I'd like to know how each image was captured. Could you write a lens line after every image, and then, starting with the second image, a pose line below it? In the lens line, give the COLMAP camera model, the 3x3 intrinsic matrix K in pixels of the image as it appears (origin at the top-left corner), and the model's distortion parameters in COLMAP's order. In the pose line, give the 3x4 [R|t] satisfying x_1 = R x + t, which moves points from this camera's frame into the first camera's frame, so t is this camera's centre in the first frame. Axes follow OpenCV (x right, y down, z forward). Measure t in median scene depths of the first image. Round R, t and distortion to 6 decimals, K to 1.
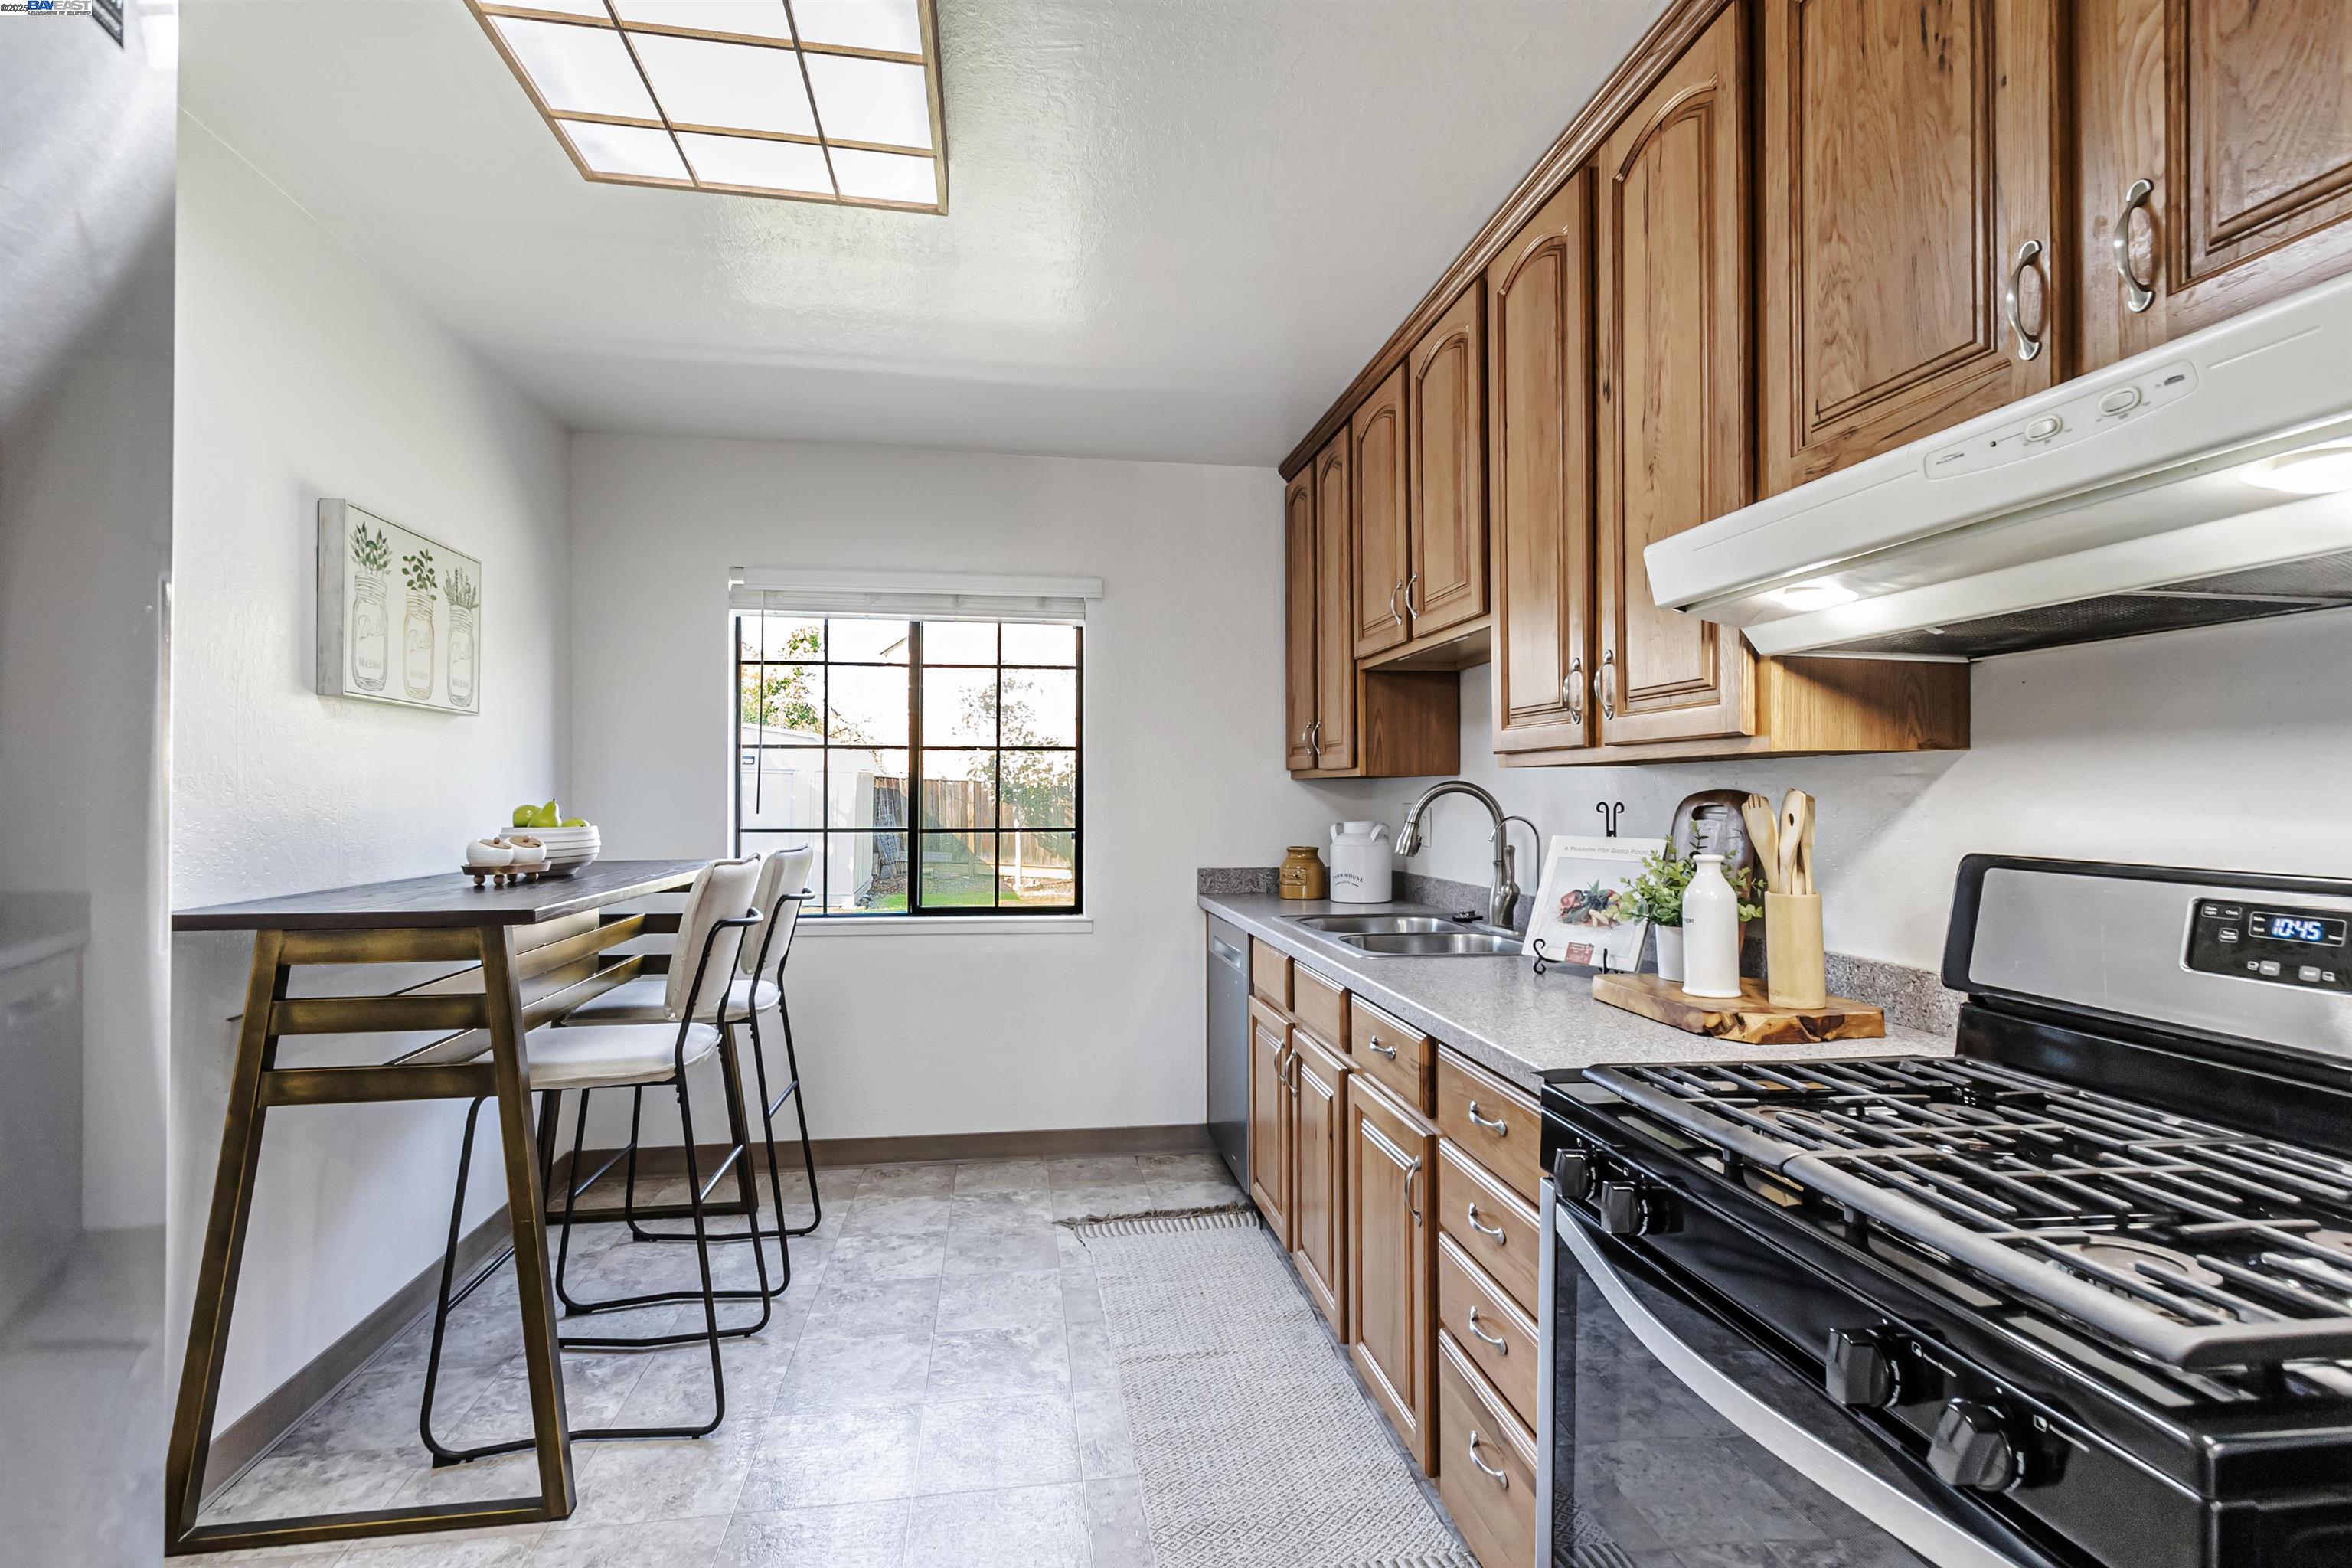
lens RADIAL K [[1089.1, 0, 1186.7], [0, 1089.1, 776.7], [0, 0, 1]] dist [0.002646, -0.010231]
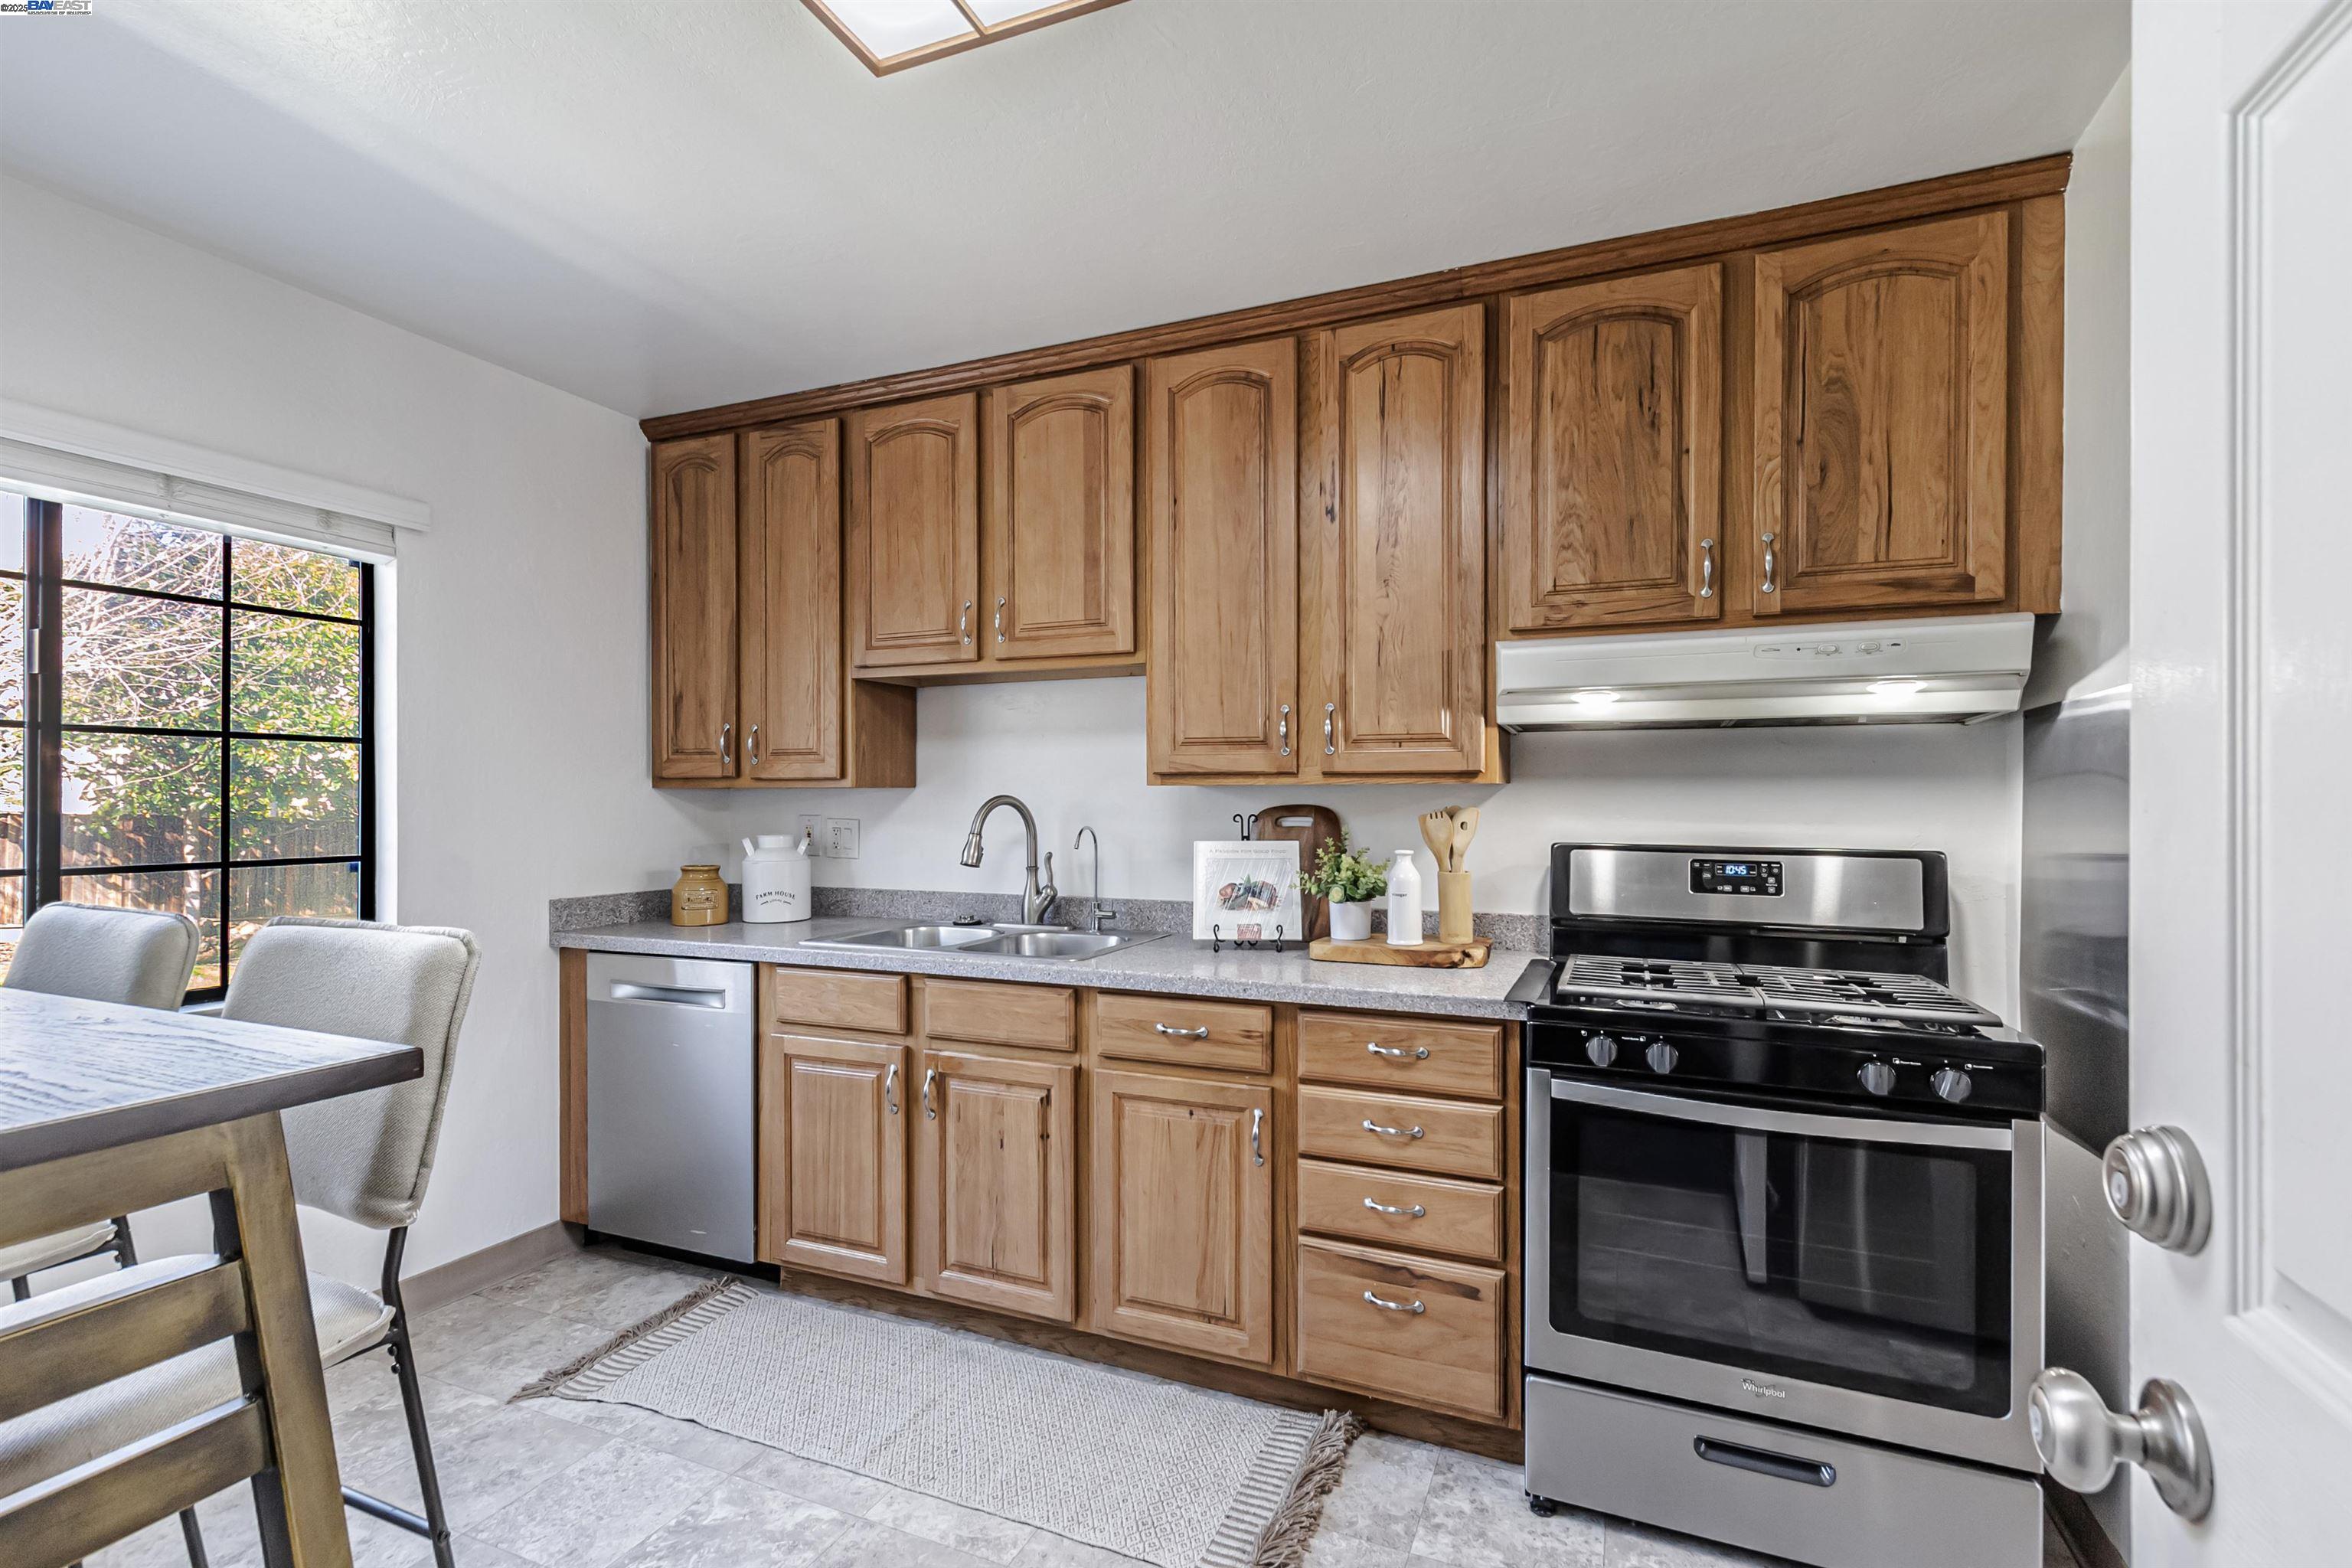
lens RADIAL K [[1061.9, 0, 1176.0], [0, 1061.9, 784.0], [0, 0, 1]] dist [0.000753, 0.000077]
pose [[0.542193, 0.014297, 0.840132, -0.659624], [-0.016057, 0.999849, -0.006652, -0.002552], [-0.840100, -0.009883, 0.542341, 0.346998]]
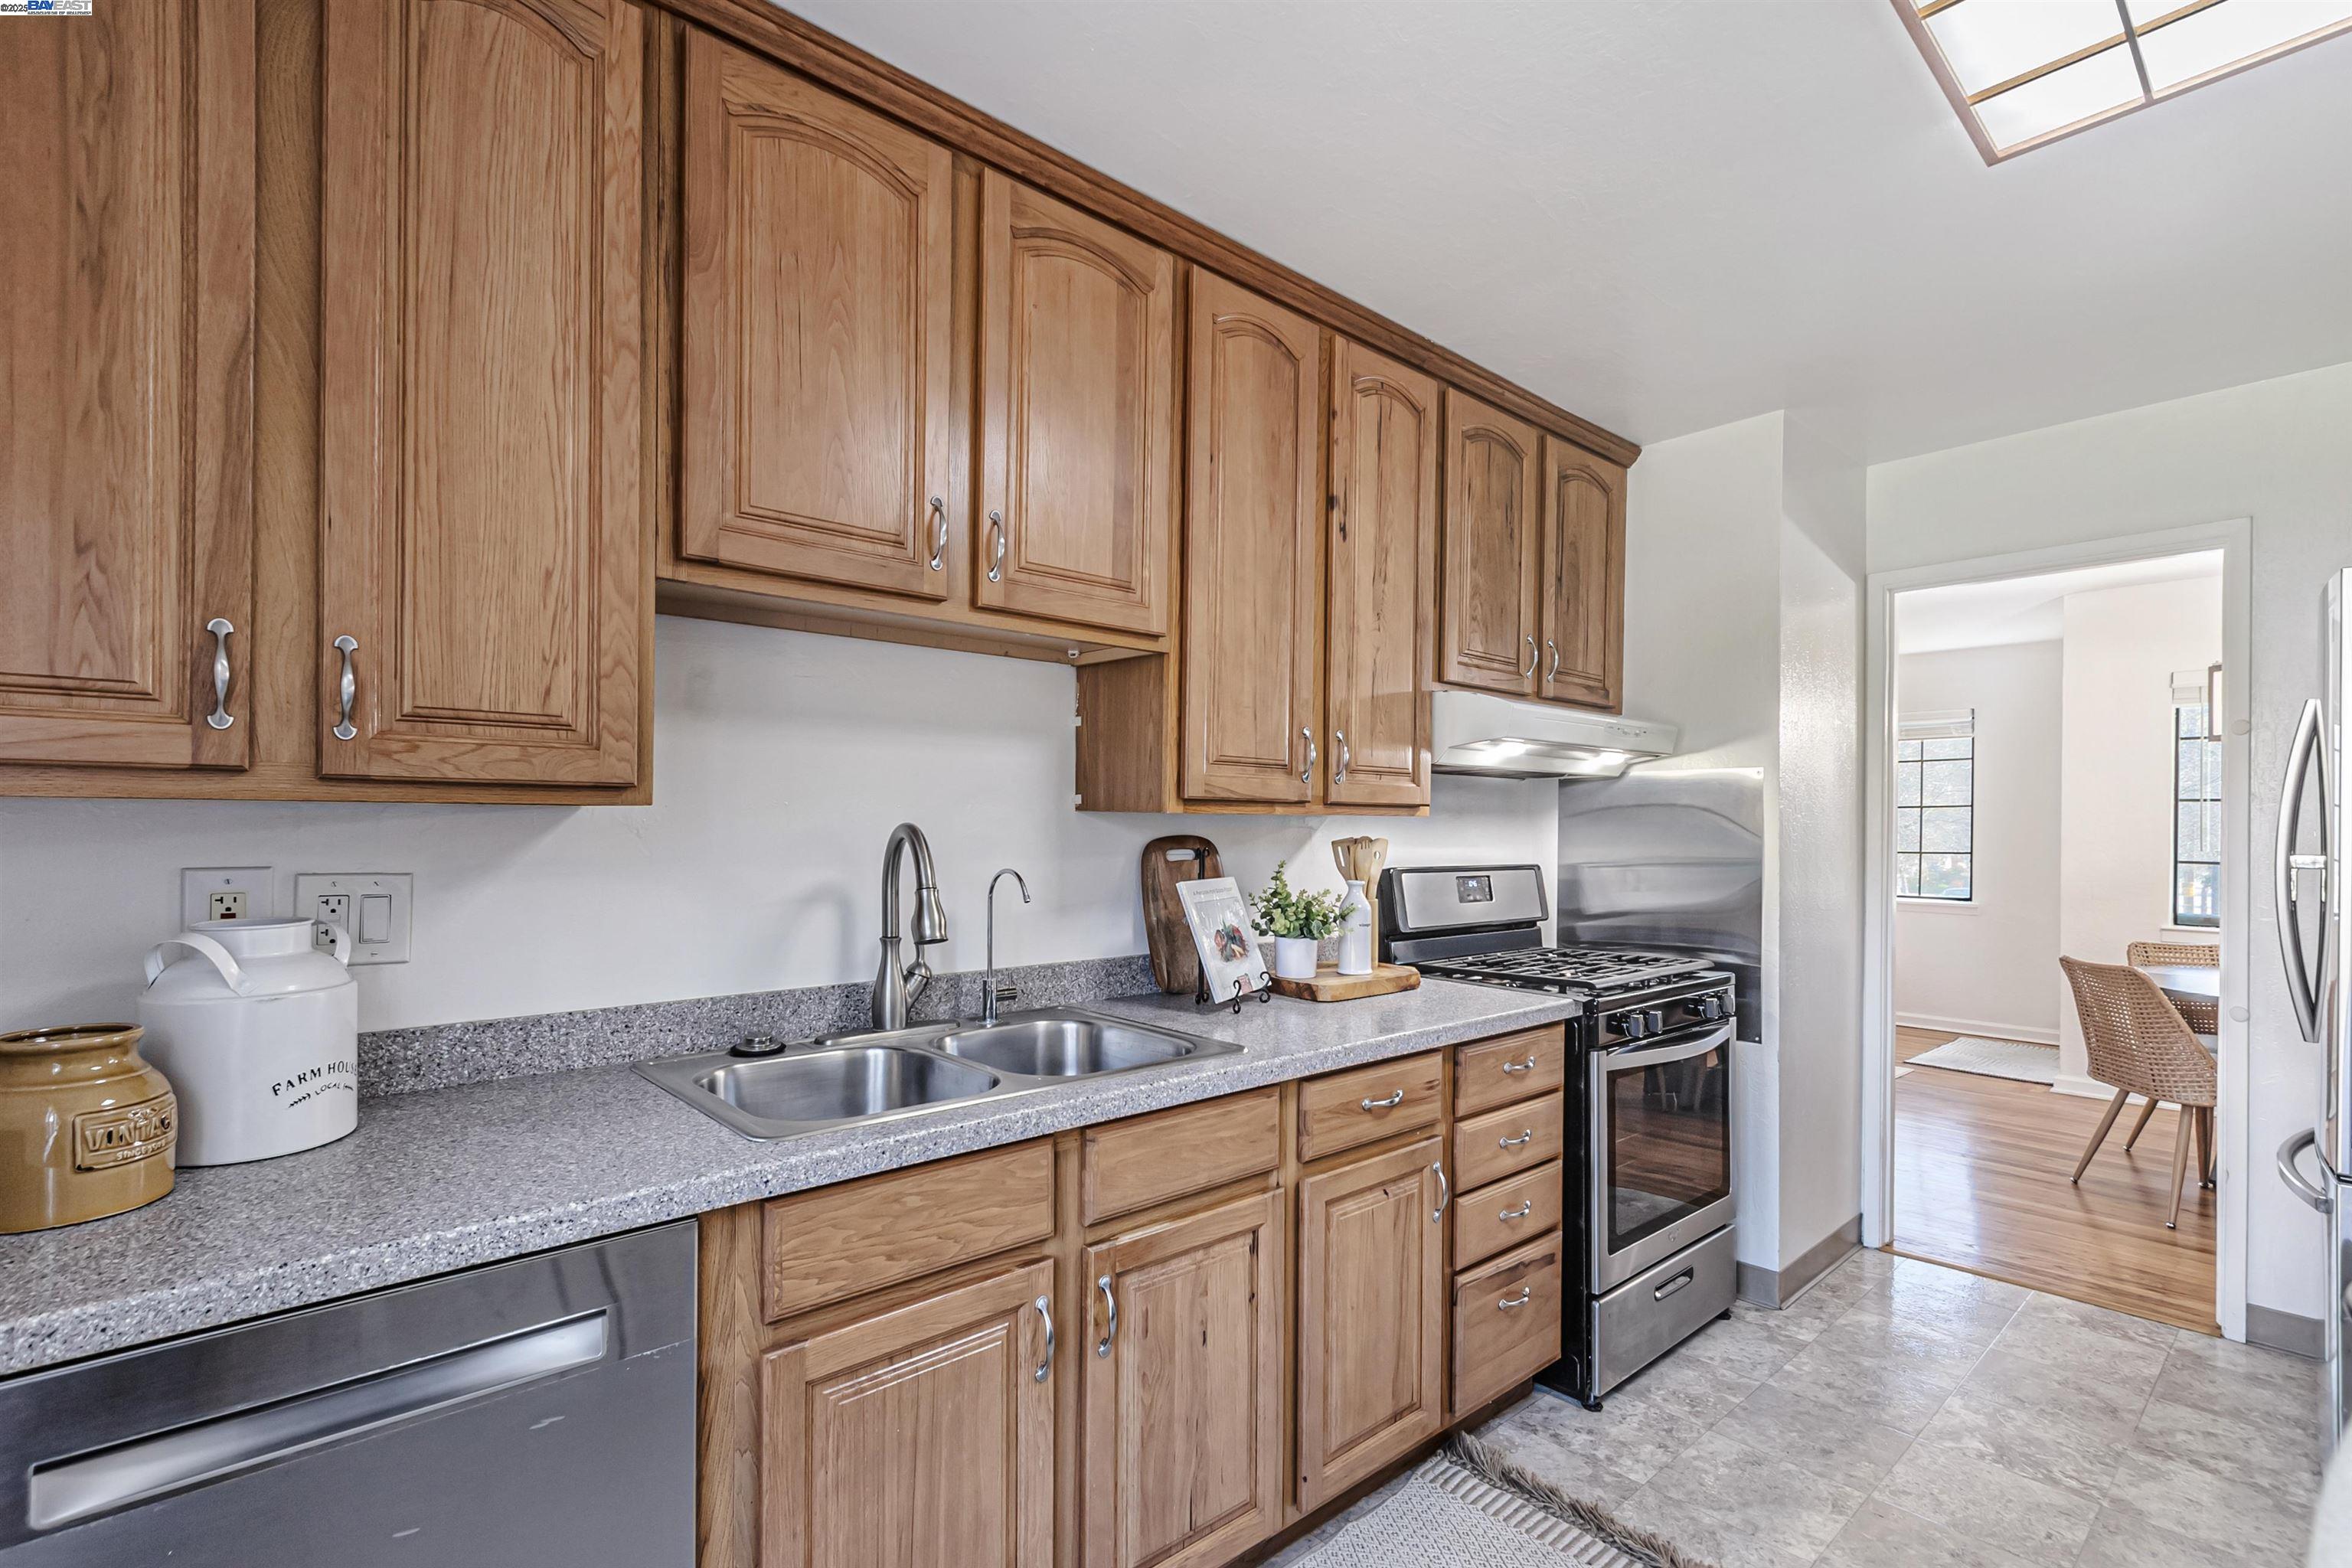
lens RADIAL K [[1086.8, 0, 1178.0], [0, 1086.8, 809.9], [0, 0, 1]] dist [0.010714, 0.000223]
pose [[-0.530461, 0.005843, 0.847689, -0.483832], [-0.022612, 0.999523, -0.021039, 0.008492], [-0.847408, -0.030328, -0.530076, 1.462254]]
